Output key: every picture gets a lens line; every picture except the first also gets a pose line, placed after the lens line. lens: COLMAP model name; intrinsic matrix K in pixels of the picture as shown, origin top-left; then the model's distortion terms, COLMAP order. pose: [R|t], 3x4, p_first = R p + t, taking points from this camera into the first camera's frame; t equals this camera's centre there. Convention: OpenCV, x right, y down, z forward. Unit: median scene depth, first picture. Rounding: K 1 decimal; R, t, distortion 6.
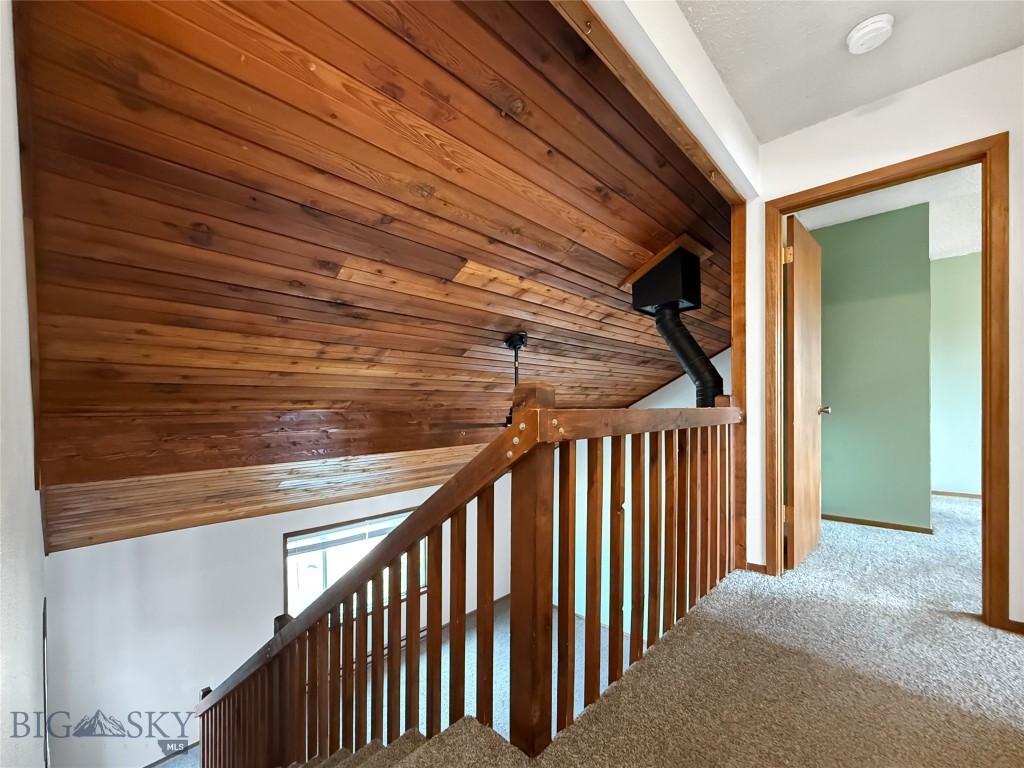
lens RADIAL K [[409.9, 0, 513.6], [0, 409.9, 409.5], [0, 0, 1]] dist [0.001833, -0.000419]
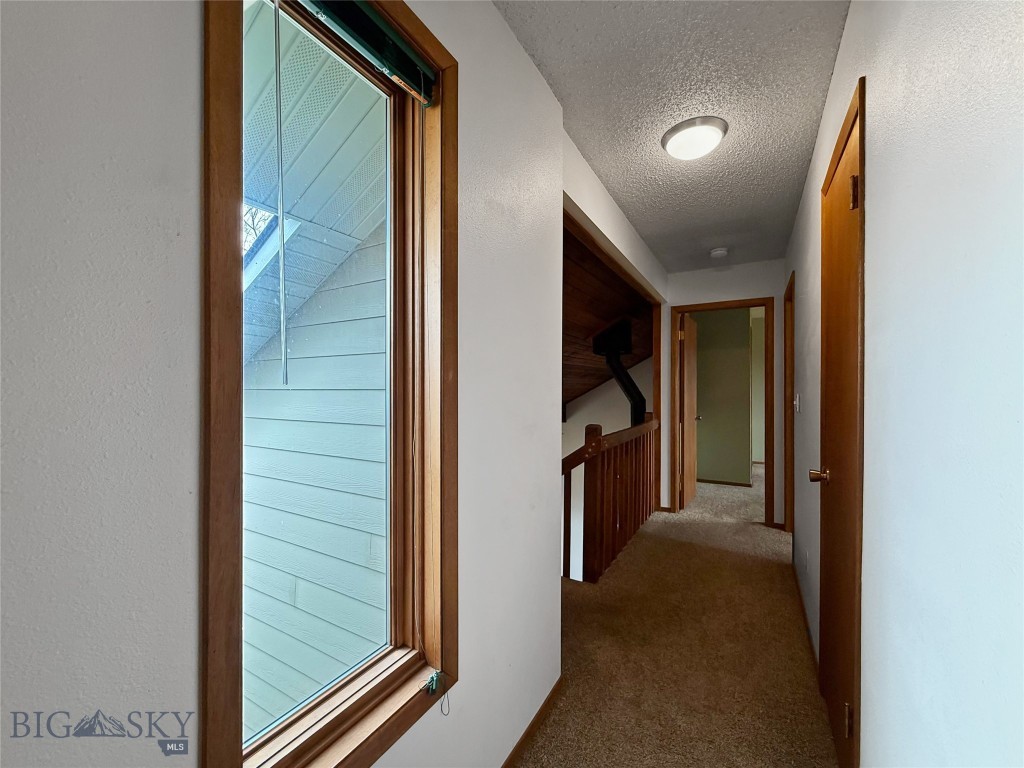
lens RADIAL K [[409.9, 0, 512.3], [0, 409.9, 387.4], [0, 0, 1]] dist [0.001833, -0.000419]
pose [[0.973002, 0.007728, 0.230667, -0.481579], [-0.006267, 0.999955, -0.007065, -0.131613], [-0.230711, 0.005428, 0.973007, -0.596207]]
